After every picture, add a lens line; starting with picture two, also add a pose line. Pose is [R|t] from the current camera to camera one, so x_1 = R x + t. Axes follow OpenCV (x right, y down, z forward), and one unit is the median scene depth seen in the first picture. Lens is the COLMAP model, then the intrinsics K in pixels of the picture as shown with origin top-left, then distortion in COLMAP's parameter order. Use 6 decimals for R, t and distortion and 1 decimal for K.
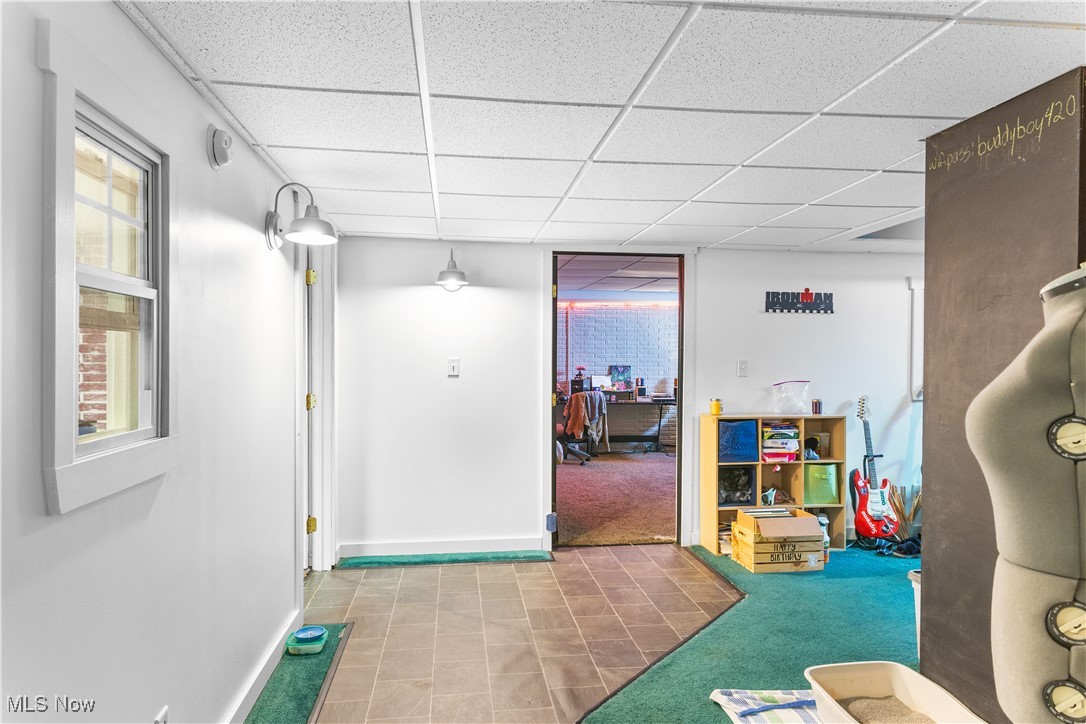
lens RADIAL K [[720.0, 0, 543.1], [0, 720.0, 362.7], [0, 0, 1]] dist [0.008193, -0.001367]
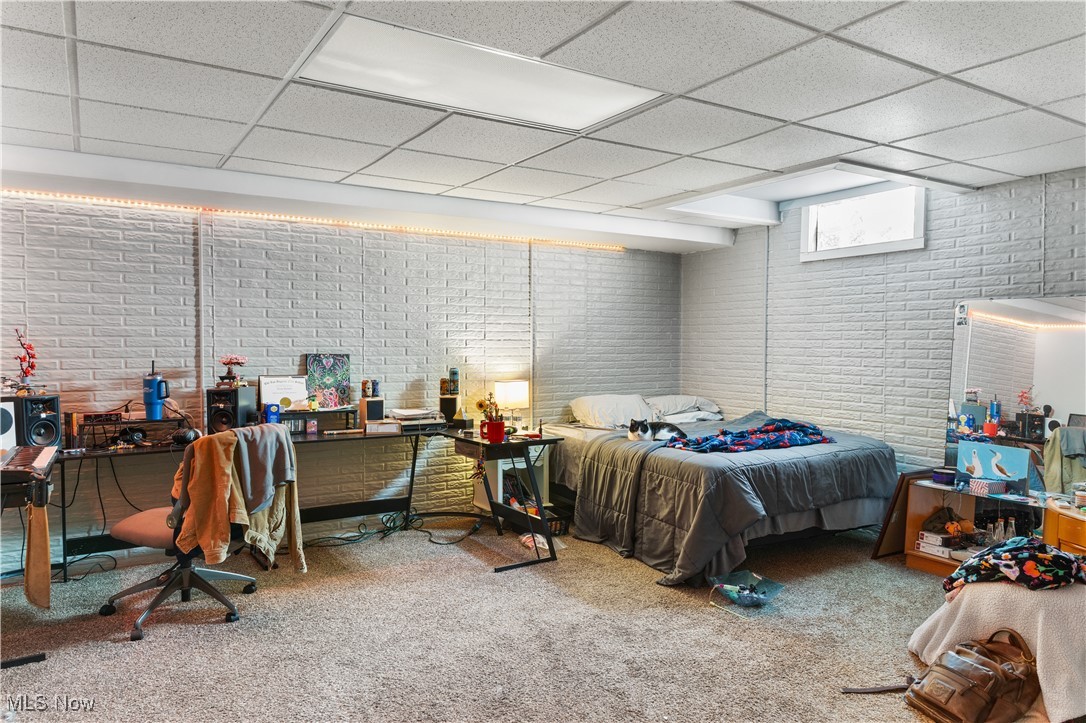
lens RADIAL K [[720.0, 0, 546.8], [0, 720.0, 359.0], [0, 0, 1]] dist [0.008193, -0.001367]
pose [[0.911548, -0.013105, 0.410984, 0.046372], [0.004085, 0.999731, 0.022818, -0.002913], [-0.411173, -0.019121, 0.911357, 0.526287]]
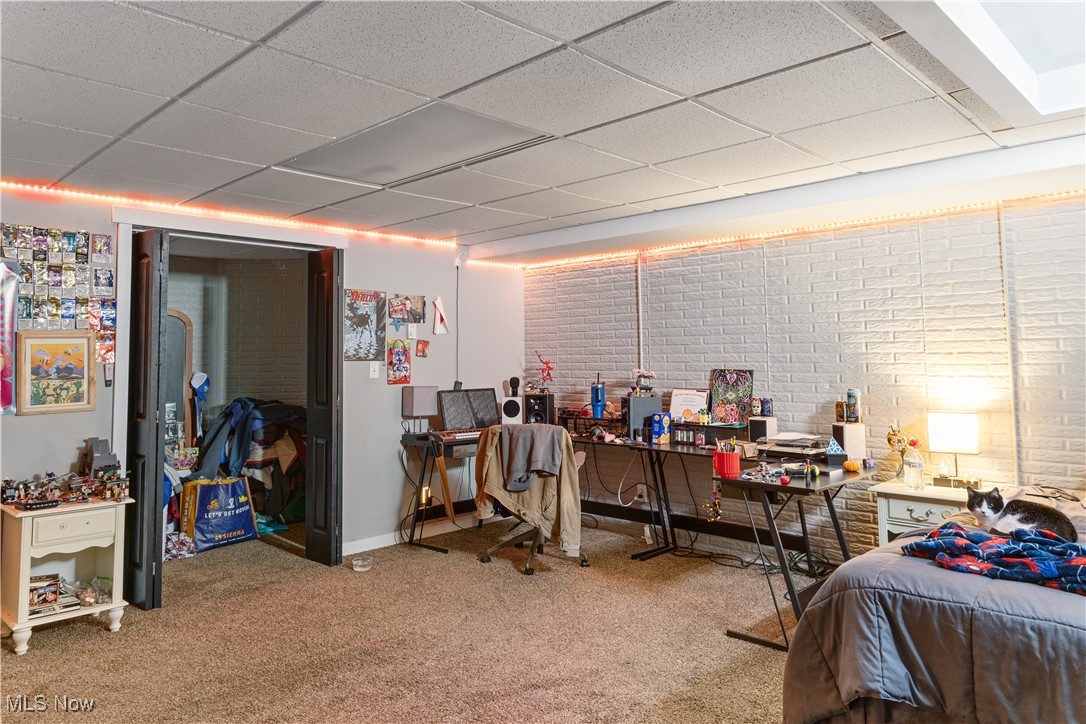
lens RADIAL K [[720.0, 0, 549.1], [0, 720.0, 316.5], [0, 0, 1]] dist [0.008193, -0.001367]
pose [[0.615028, -0.055183, -0.786572, 0.411413], [0.008037, 0.997935, -0.063727, -0.001632], [0.788464, 0.032872, 0.614202, 0.628903]]
